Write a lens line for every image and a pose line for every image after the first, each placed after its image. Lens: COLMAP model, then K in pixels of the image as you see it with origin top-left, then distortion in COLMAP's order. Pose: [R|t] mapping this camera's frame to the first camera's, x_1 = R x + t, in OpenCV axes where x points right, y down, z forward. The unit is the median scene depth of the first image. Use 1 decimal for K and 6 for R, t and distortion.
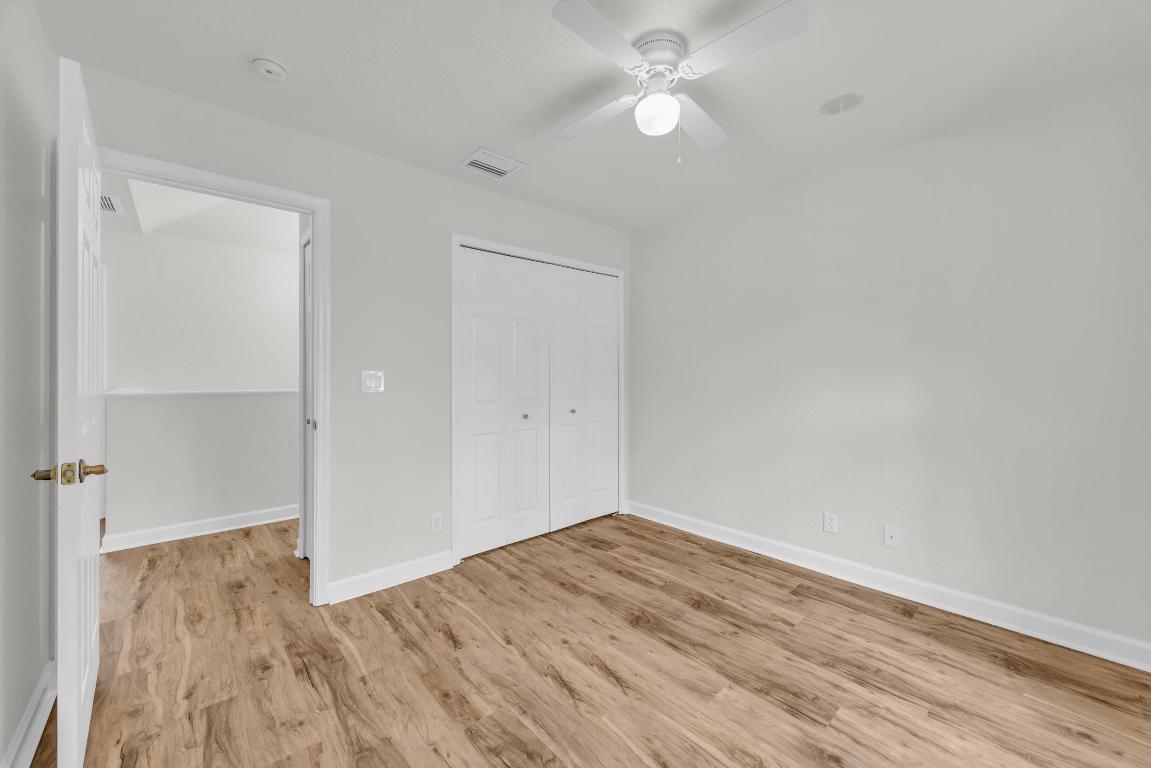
lens RADIAL K [[442.2, 0, 574.7], [0, 442.2, 377.6], [0, 0, 1]] dist [-0.001718, -0.000138]
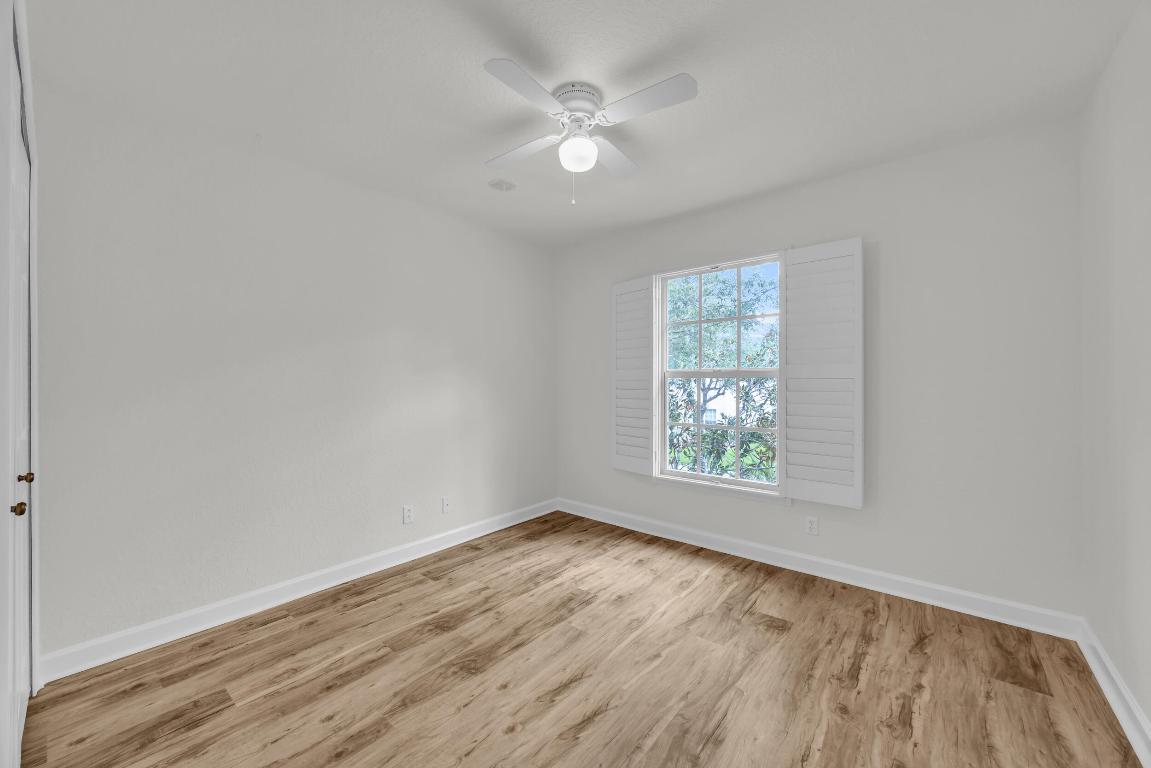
lens RADIAL K [[442.2, 0, 574.7], [0, 442.2, 377.6], [0, 0, 1]] dist [-0.001718, -0.000138]
pose [[-0.146650, 0.010109, 0.989137, -0.711792], [0.008172, 0.999926, -0.009007, -0.004700], [-0.989155, 0.006762, -0.146722, 0.884965]]
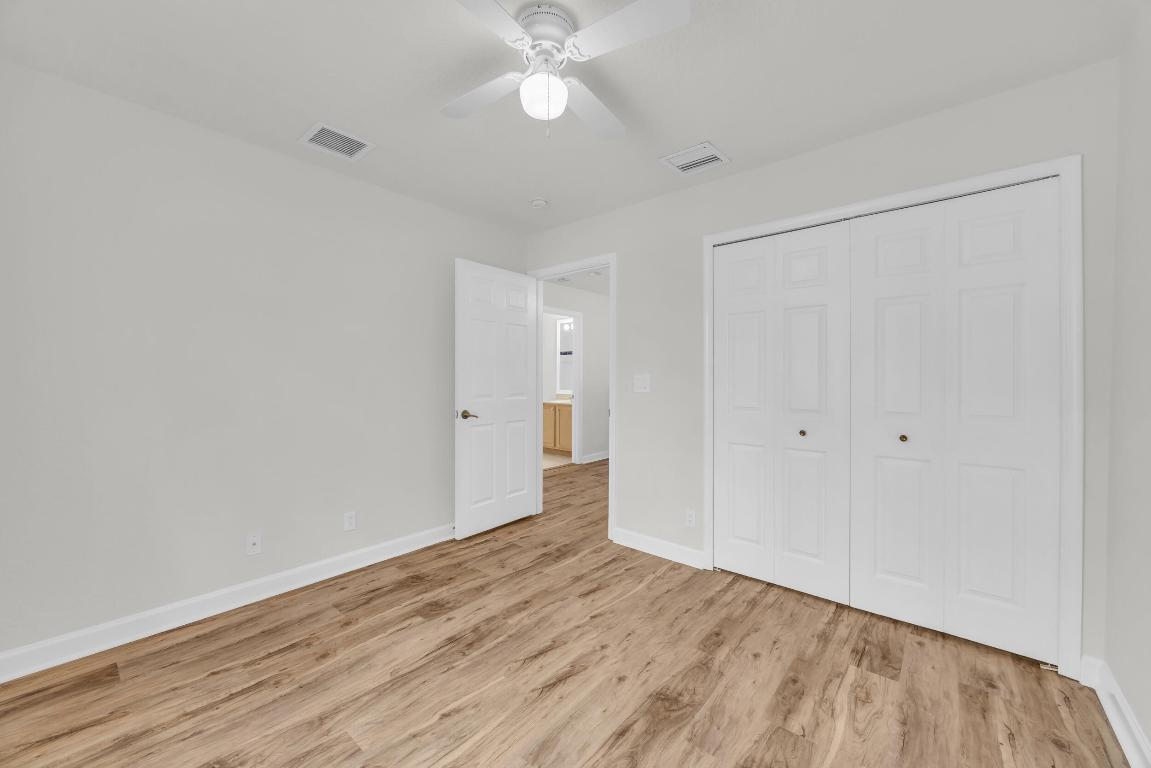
lens RADIAL K [[442.2, 0, 574.7], [0, 442.2, 377.6], [0, 0, 1]] dist [-0.001718, -0.000138]
pose [[0.136175, -0.000089, -0.990685, 0.841464], [-0.011570, 0.999932, -0.001681, -0.002429], [0.990617, 0.011691, 0.136164, 0.703636]]
